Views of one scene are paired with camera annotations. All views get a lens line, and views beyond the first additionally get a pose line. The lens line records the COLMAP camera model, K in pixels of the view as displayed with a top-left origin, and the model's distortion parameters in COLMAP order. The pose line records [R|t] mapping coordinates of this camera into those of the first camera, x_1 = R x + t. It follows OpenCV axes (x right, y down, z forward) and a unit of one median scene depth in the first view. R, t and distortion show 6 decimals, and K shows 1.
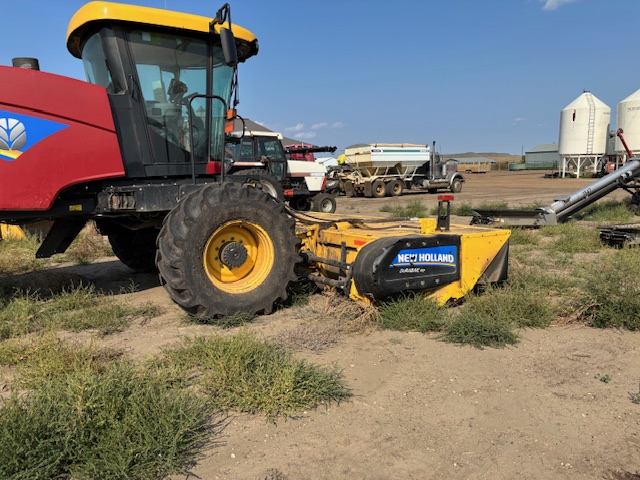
lens RADIAL K [[491.5, 0, 320.4], [0, 491.5, 242.7], [0, 0, 1]] dist [0.038083, -0.031529]
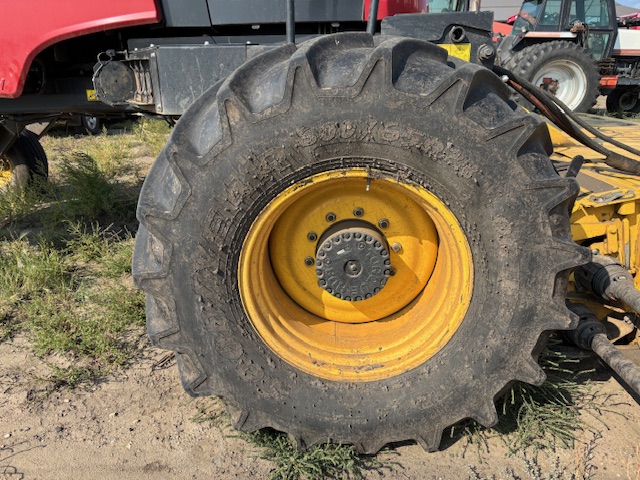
lens RADIAL K [[491.5, 0, 314.6], [0, 491.5, 245.2], [0, 0, 1]] dist [0.038083, -0.031529]
pose [[0.834009, 0.203870, -0.512704, -0.025191], [-0.085225, 0.965680, 0.245354, -0.066835], [0.545128, -0.160932, 0.822761, 0.694210]]
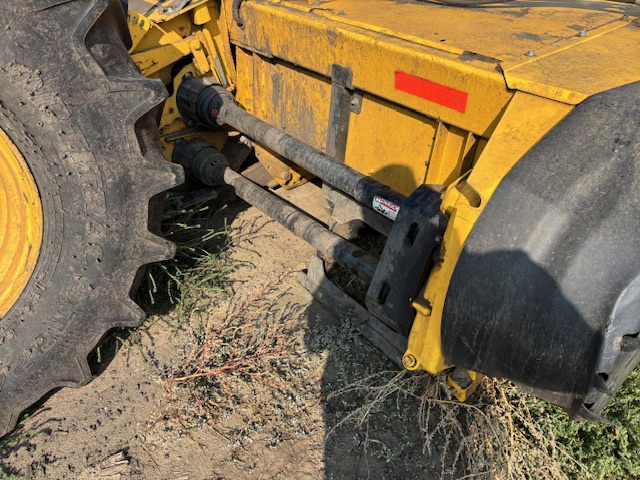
lens RADIAL K [[491.5, 0, 322.7], [0, 491.5, 233.1], [0, 0, 1]] dist [0.038083, -0.031529]
pose [[0.987704, -0.095912, 0.123459, -0.002151], [0.022346, 0.868200, 0.495712, -0.056698], [-0.154732, -0.486857, 0.859667, 0.780333]]
